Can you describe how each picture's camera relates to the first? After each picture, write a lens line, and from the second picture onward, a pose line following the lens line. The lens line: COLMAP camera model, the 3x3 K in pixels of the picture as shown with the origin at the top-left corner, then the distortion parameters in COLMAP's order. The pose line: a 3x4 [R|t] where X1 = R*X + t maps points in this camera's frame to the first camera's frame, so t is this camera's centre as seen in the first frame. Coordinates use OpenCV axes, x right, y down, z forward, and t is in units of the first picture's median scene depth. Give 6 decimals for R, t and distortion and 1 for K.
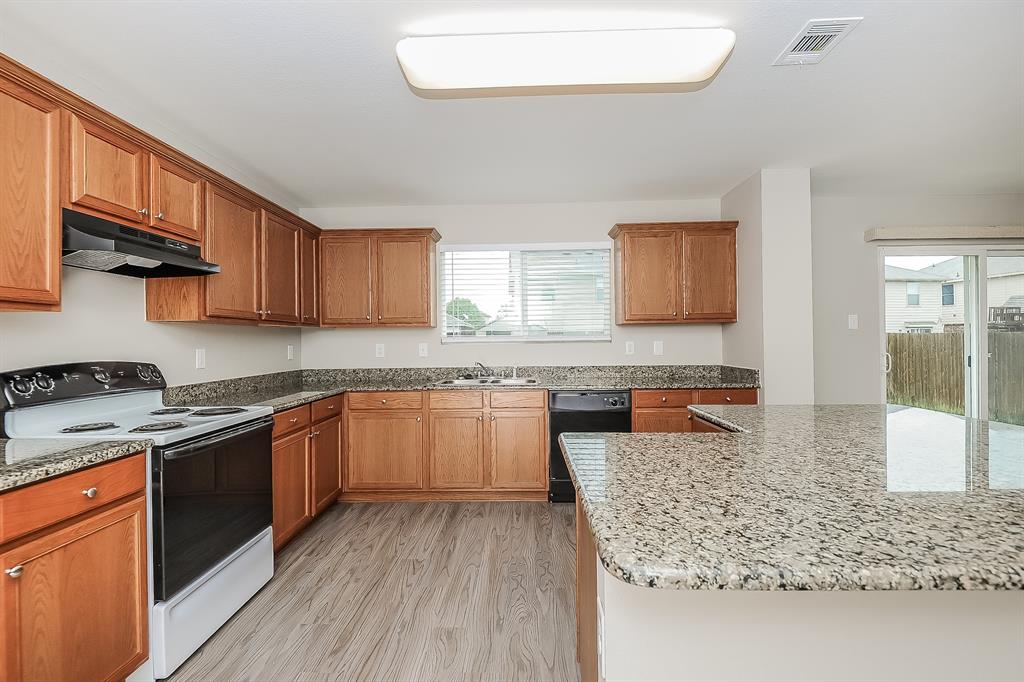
lens RADIAL K [[478.6, 0, 508.9], [0, 478.6, 334.3], [0, 0, 1]] dist [0.003144, -0.005647]
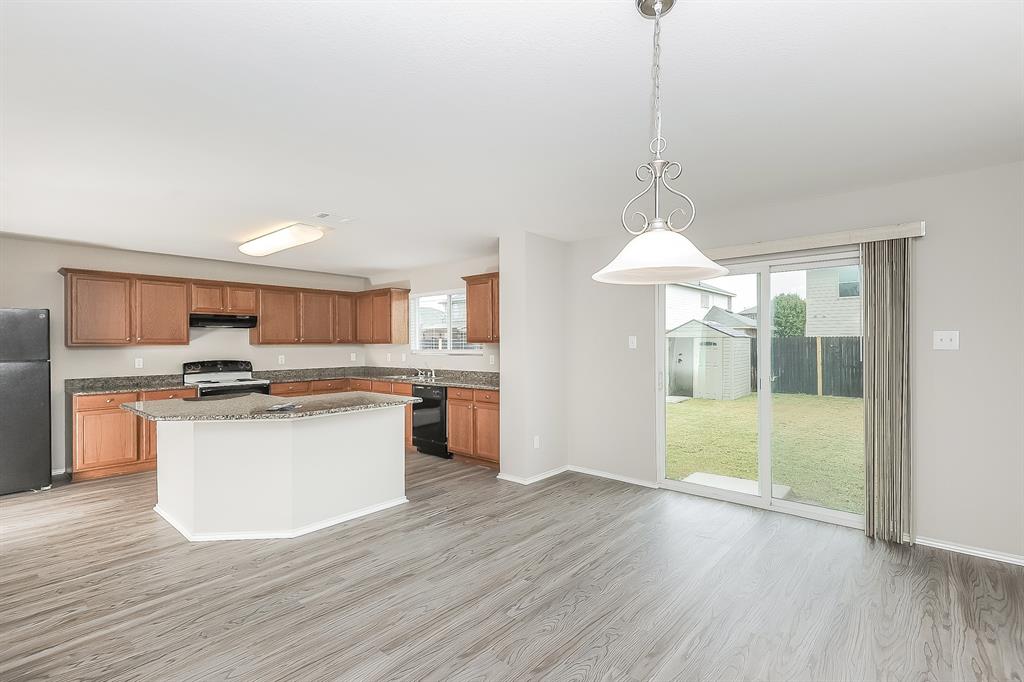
lens RADIAL K [[478.6, 0, 512.7], [0, 478.6, 340.4], [0, 0, 1]] dist [0.003144, -0.005647]
pose [[0.771958, 0.001138, -0.635672, 2.065000], [0.004490, 0.999964, 0.007243, -0.066631], [0.635657, -0.008445, 0.771925, -0.097277]]
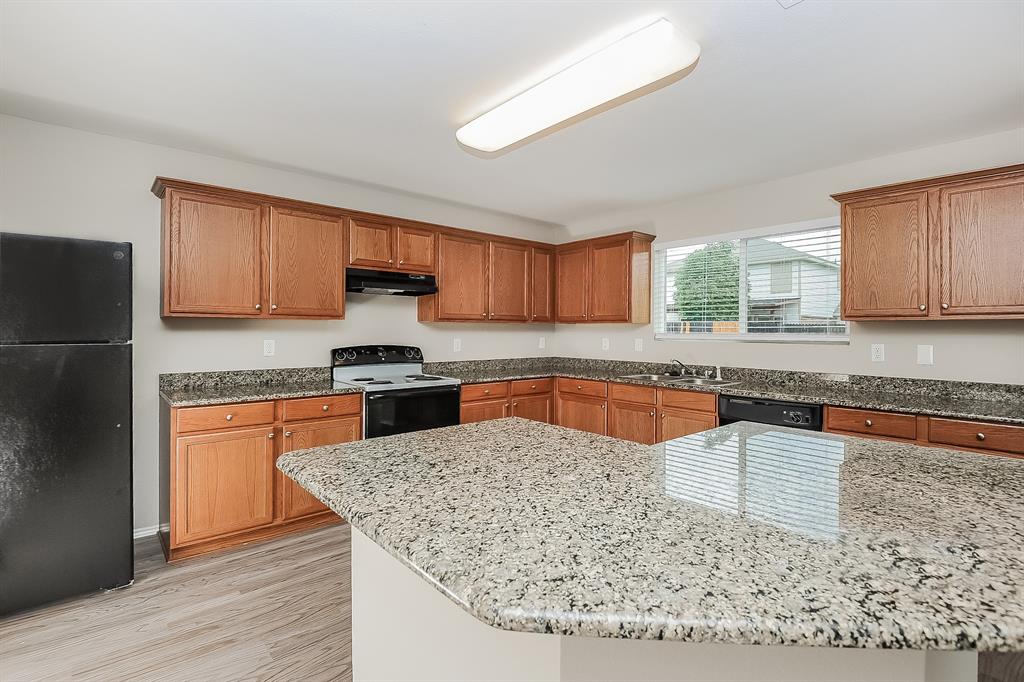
lens RADIAL K [[478.6, 0, 501.6], [0, 478.6, 327.0], [0, 0, 1]] dist [0.003144, -0.005647]
pose [[0.672793, 0.009084, -0.739775, 0.704904], [-0.005449, 0.999958, 0.007324, -0.024574], [0.739811, -0.000897, 0.672814, 0.095288]]
